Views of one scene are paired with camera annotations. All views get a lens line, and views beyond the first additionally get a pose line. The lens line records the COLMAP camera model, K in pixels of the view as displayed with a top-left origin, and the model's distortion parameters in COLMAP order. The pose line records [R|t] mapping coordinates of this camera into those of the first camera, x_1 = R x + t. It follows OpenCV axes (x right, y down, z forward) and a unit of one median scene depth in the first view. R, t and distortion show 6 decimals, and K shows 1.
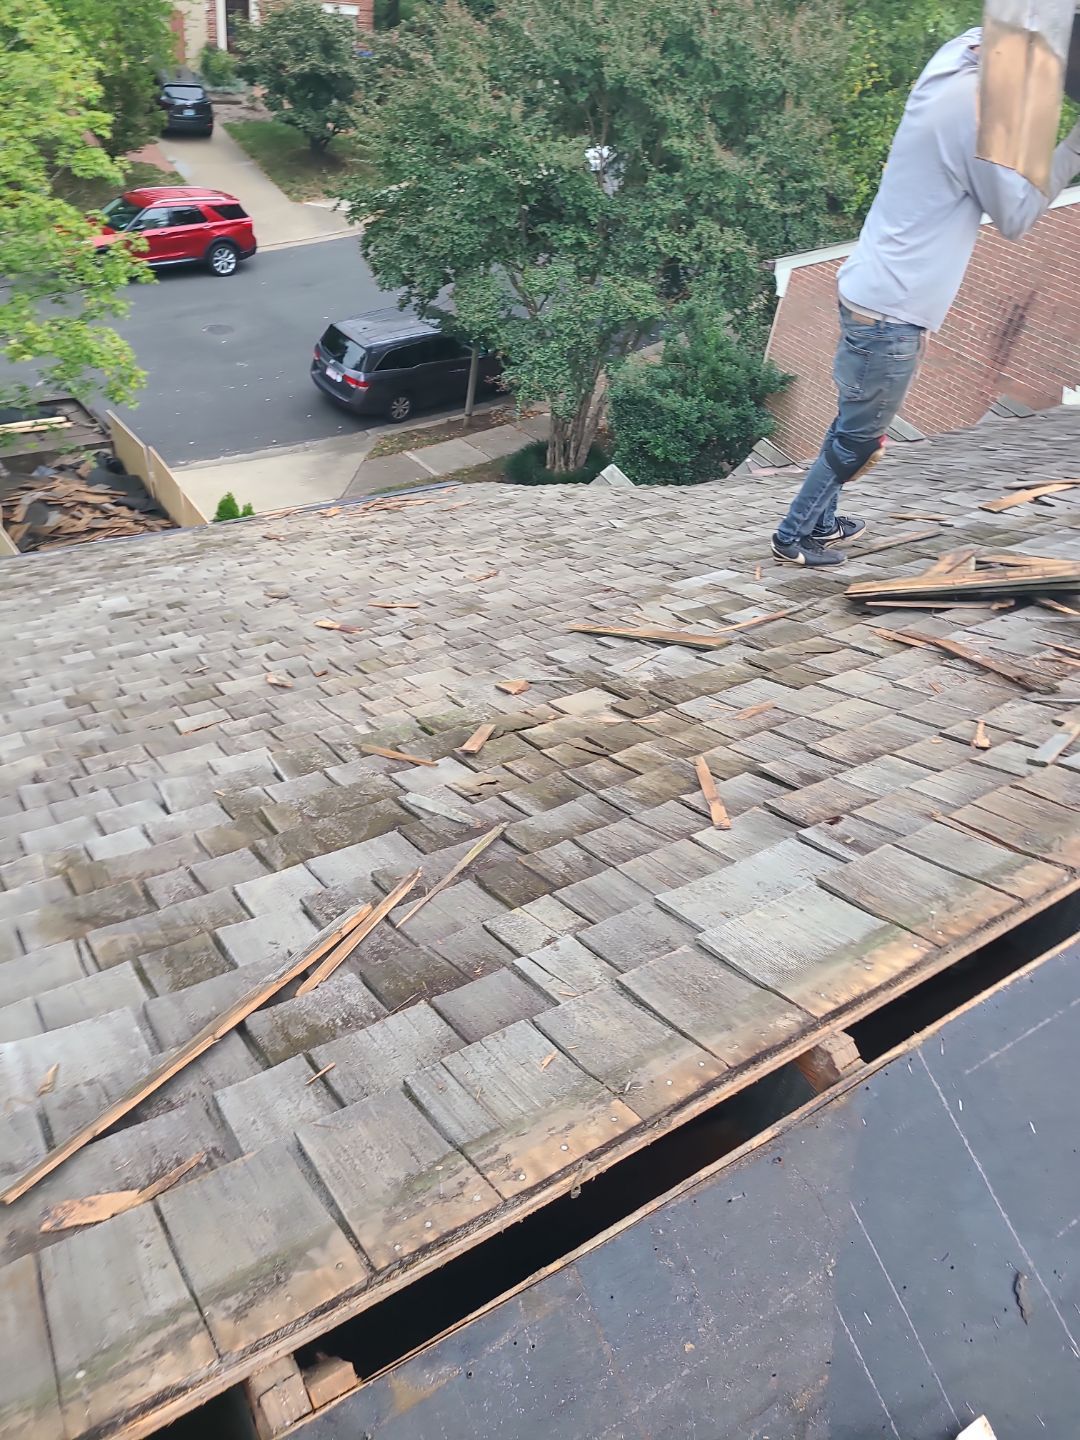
lens RADIAL K [[1033.7, 0, 540.2], [0, 1033.7, 704.2], [0, 0, 1]] dist [0.002040, -0.018311]
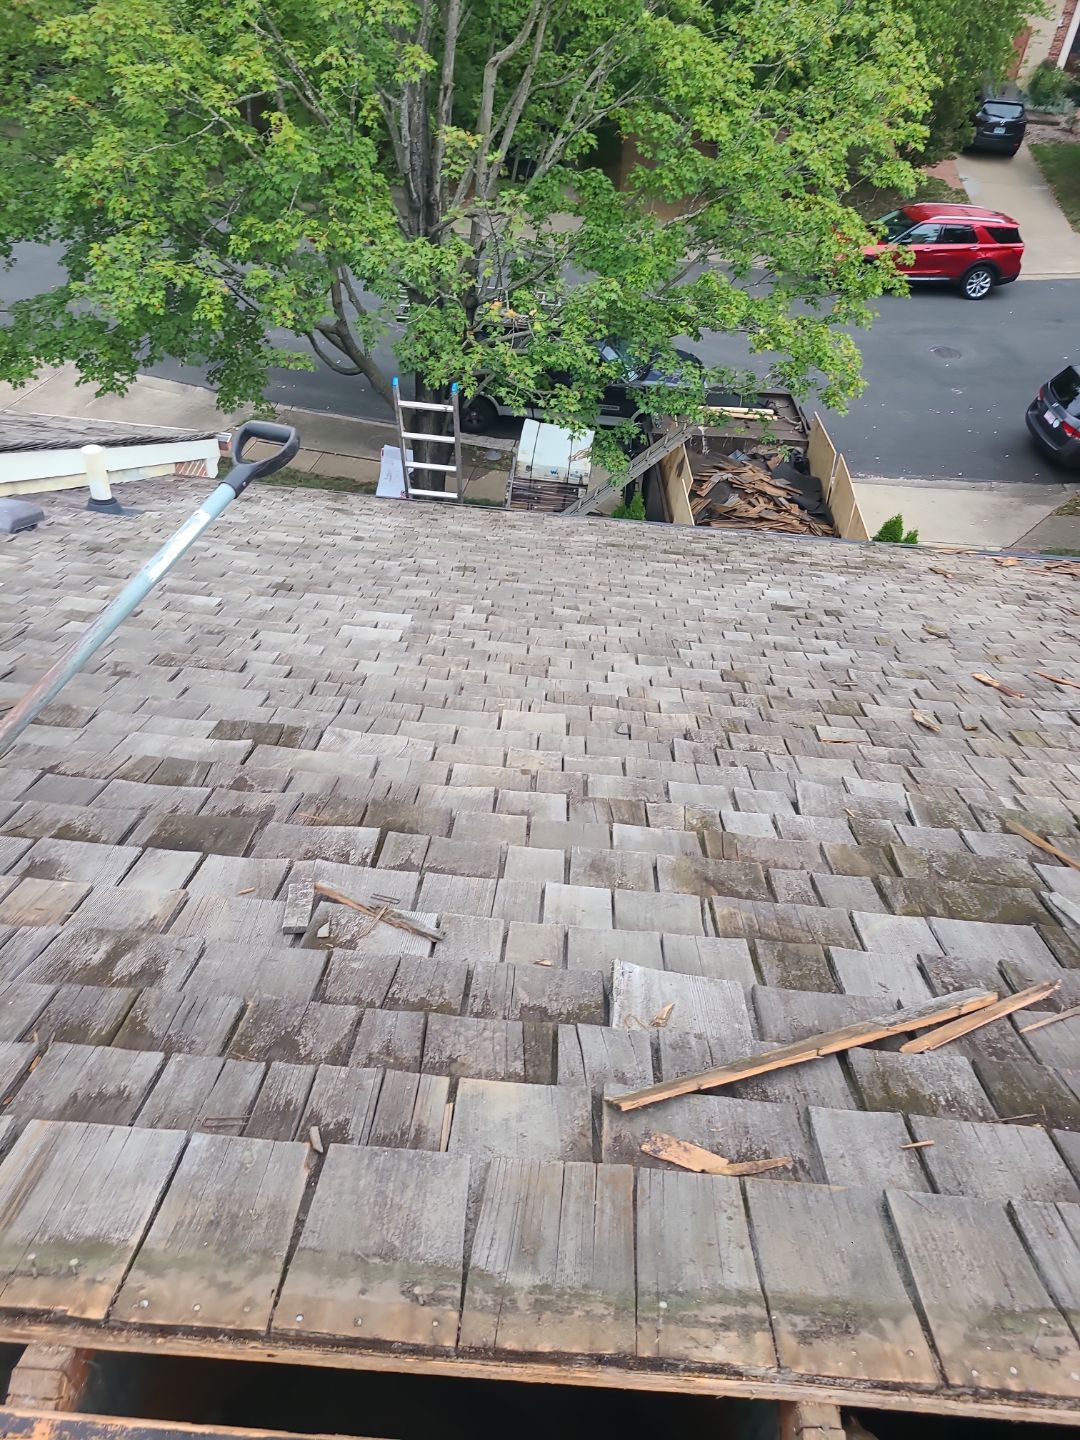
lens RADIAL K [[1038.3, 0, 540.0], [0, 1038.3, 720.0], [0, 0, 1]] dist [0.002388, -0.017263]
pose [[0.803141, 0.329565, -0.496338, -0.045272], [-0.330146, 0.939658, 0.089706, 0.005945], [0.495952, 0.091818, 0.863482, -0.010247]]
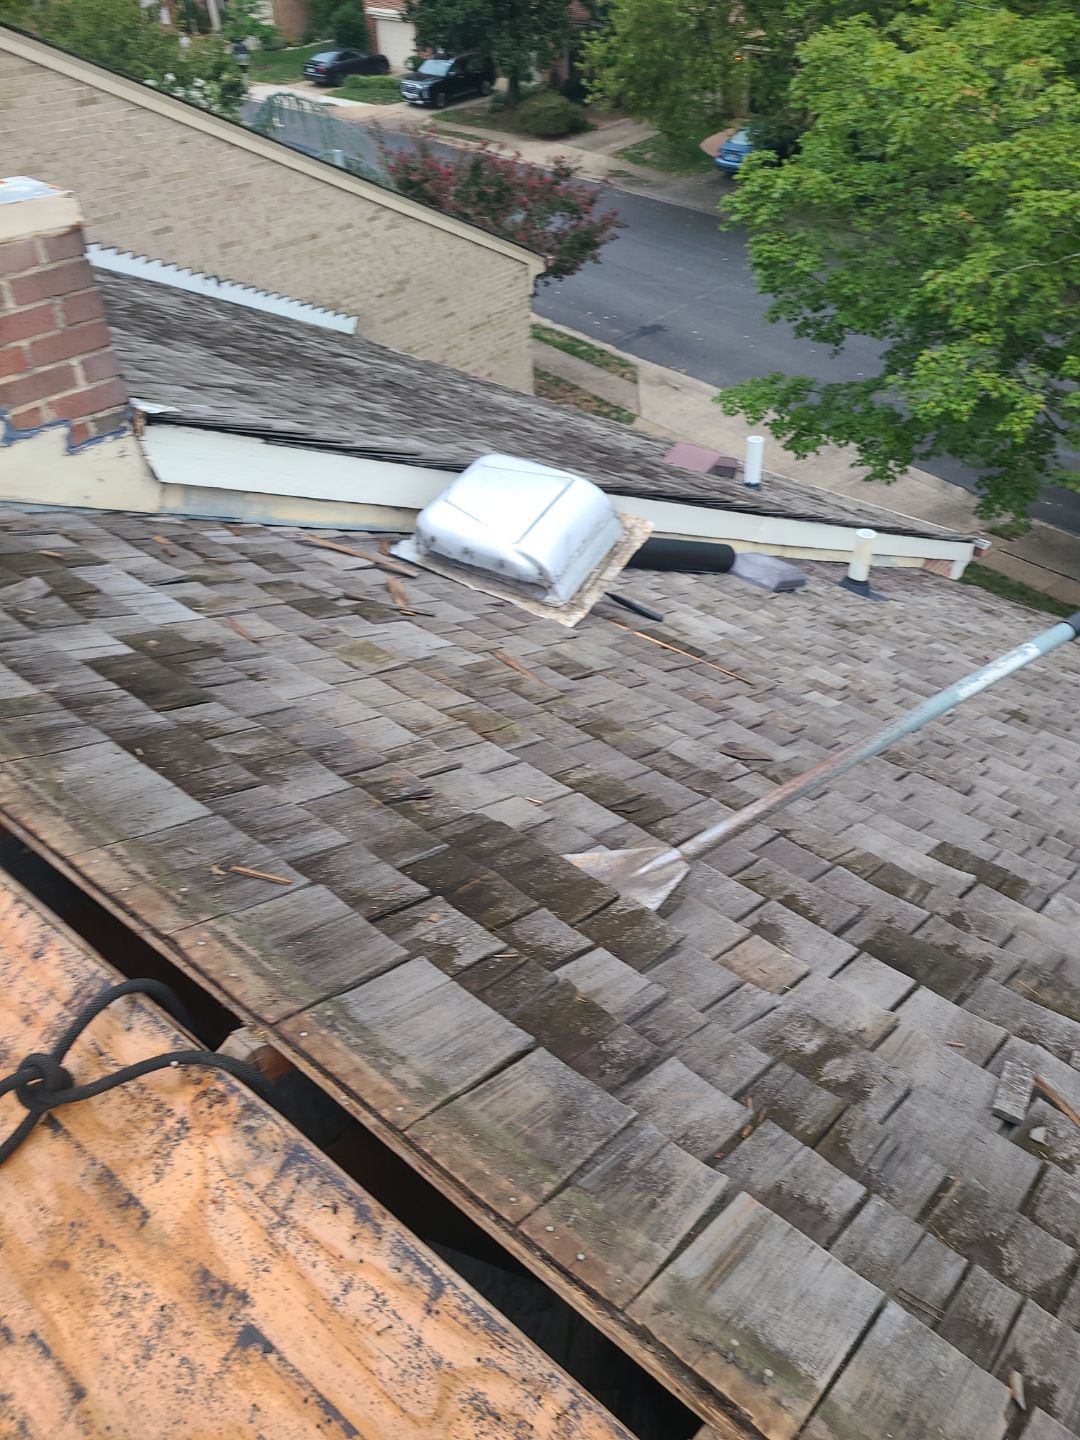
lens RADIAL K [[1033.7, 0, 540.2], [0, 1033.7, 704.2], [0, 0, 1]] dist [0.002040, -0.018311]
pose [[0.244935, 0.460124, -0.853401, -0.092194], [-0.536362, 0.797558, 0.276074, 0.022151], [0.807665, 0.390112, 0.442143, -0.052284]]
